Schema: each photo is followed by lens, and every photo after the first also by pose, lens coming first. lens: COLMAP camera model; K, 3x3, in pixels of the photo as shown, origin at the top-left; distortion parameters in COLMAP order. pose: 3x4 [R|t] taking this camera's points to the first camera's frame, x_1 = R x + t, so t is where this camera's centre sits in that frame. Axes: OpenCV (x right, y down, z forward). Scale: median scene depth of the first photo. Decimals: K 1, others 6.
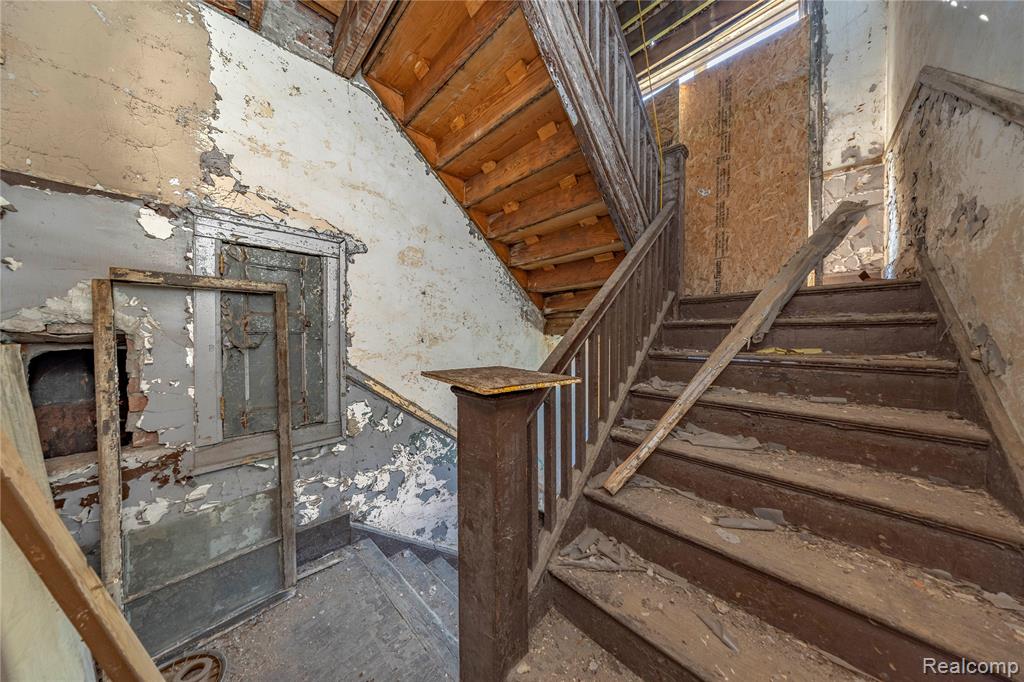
lens RADIAL K [[303.7, 0, 512.0], [0, 303.7, 339.4], [0, 0, 1]] dist [0.001125, -0.000097]
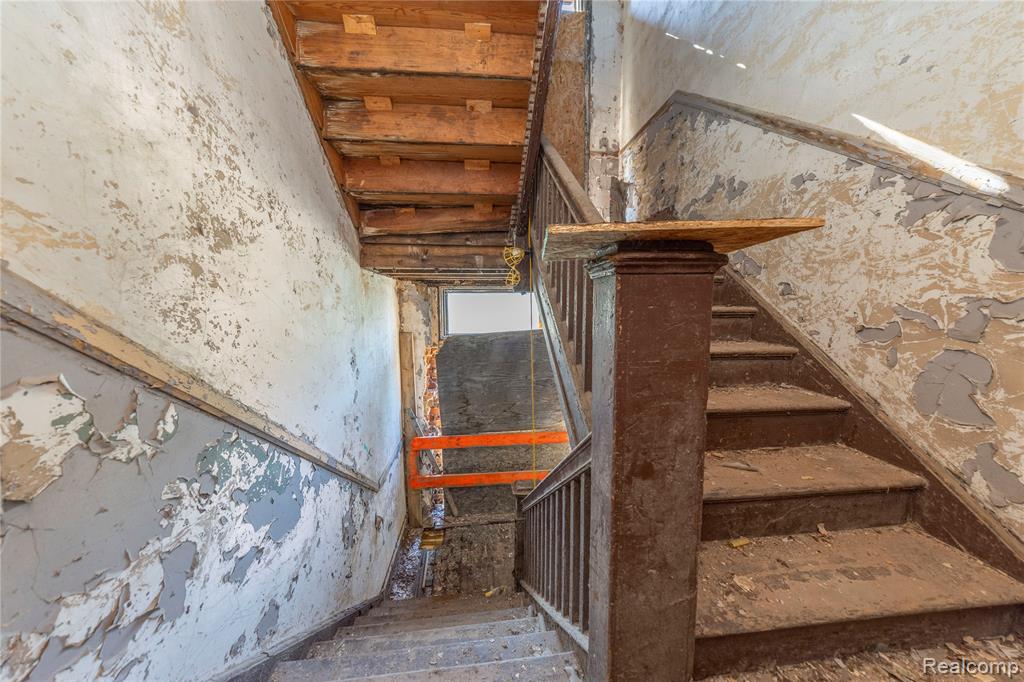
lens RADIAL K [[335.2, 0, 512.4], [0, 335.2, 343.1], [0, 0, 1]] dist [-0.007732, 0.000081]
pose [[0.631546, -0.090780, 0.770006, -0.403355], [0.022517, 0.994851, 0.098819, 0.127921], [-0.775012, -0.045070, 0.630338, 0.381929]]
